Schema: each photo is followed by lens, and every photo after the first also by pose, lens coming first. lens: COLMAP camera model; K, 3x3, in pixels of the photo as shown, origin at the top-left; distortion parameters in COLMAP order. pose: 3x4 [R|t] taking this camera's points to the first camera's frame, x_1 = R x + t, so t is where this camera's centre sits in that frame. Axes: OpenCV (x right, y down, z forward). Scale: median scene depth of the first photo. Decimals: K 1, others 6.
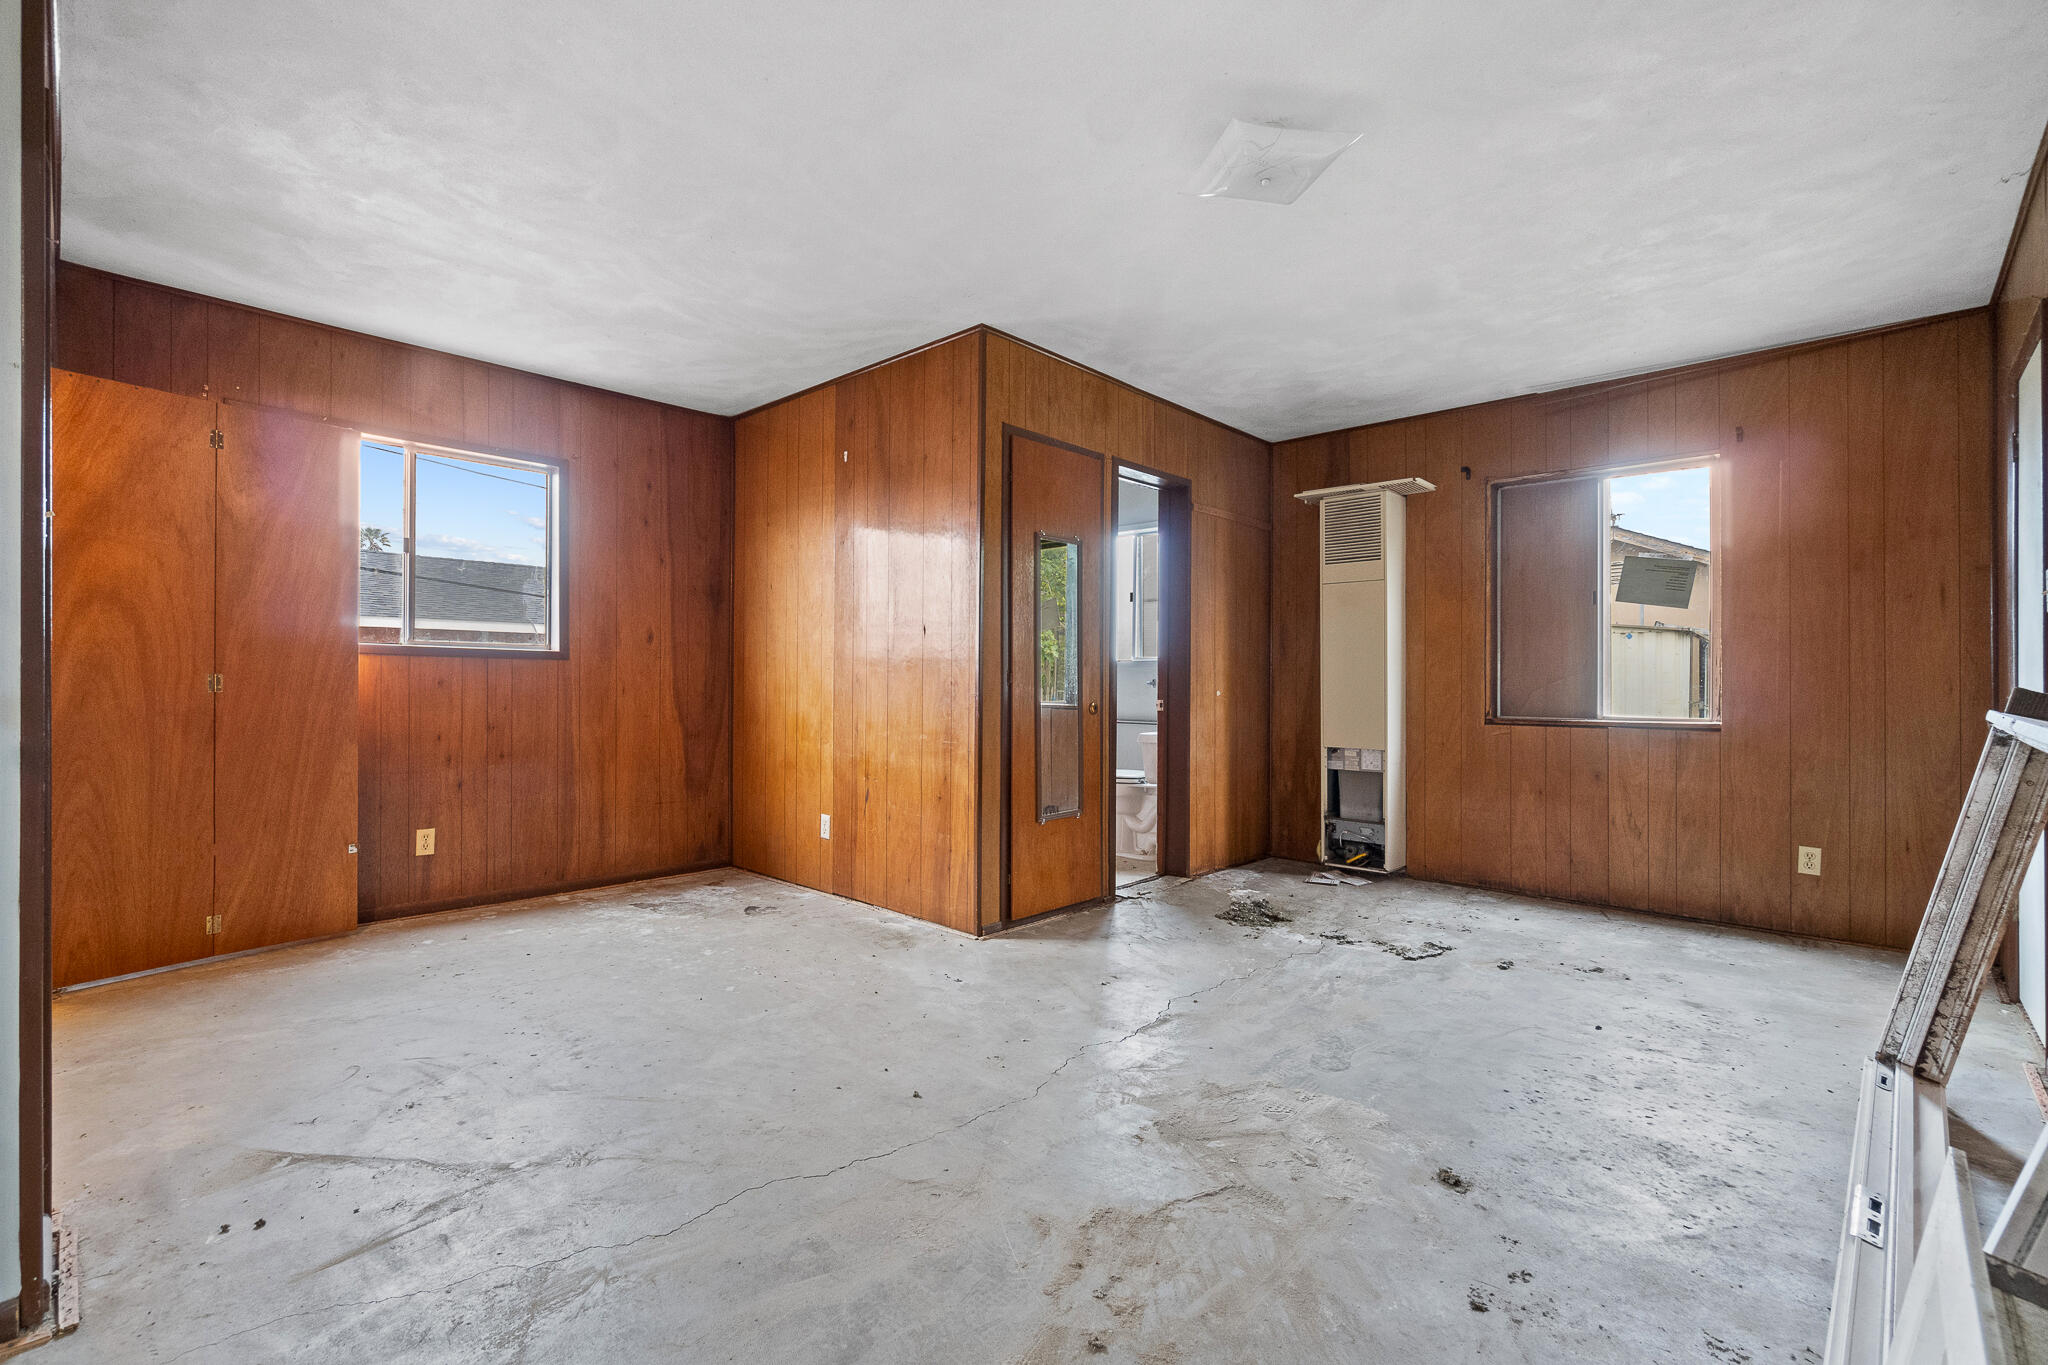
lens RADIAL K [[903.2, 0, 1012.1], [0, 903.2, 678.3], [0, 0, 1]] dist [-0.005296, -0.000658]
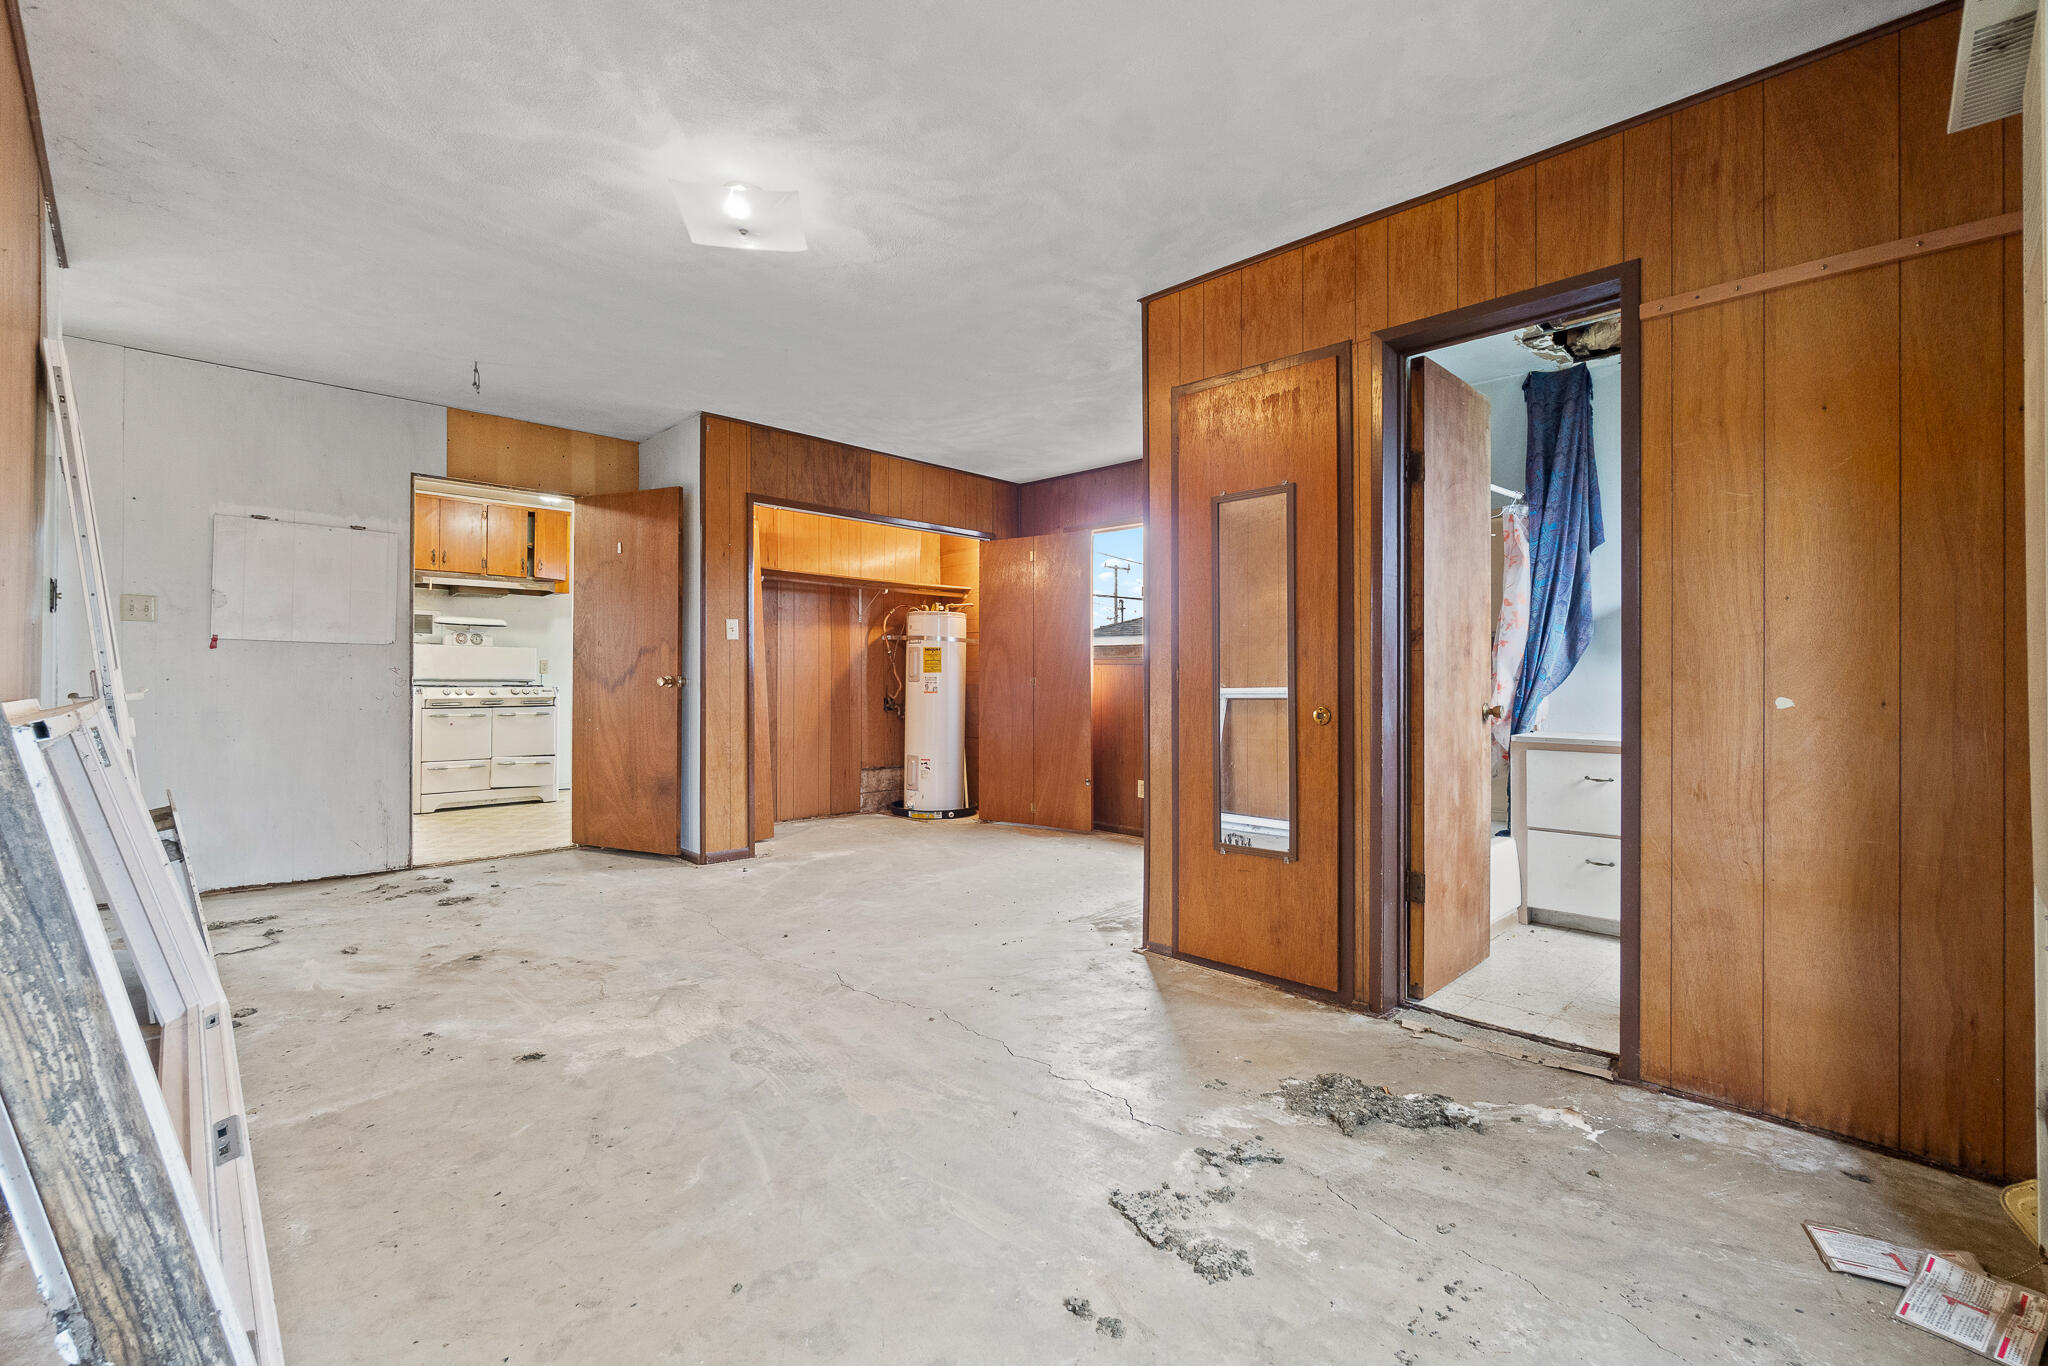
lens RADIAL K [[903.2, 0, 1019.1], [0, 903.2, 679.0], [0, 0, 1]] dist [-0.005296, -0.000658]
pose [[-0.035543, -0.007379, -0.999341, 1.220023], [0.000938, 0.999972, -0.007417, 0.014802], [0.999368, -0.001201, -0.035535, 1.209721]]
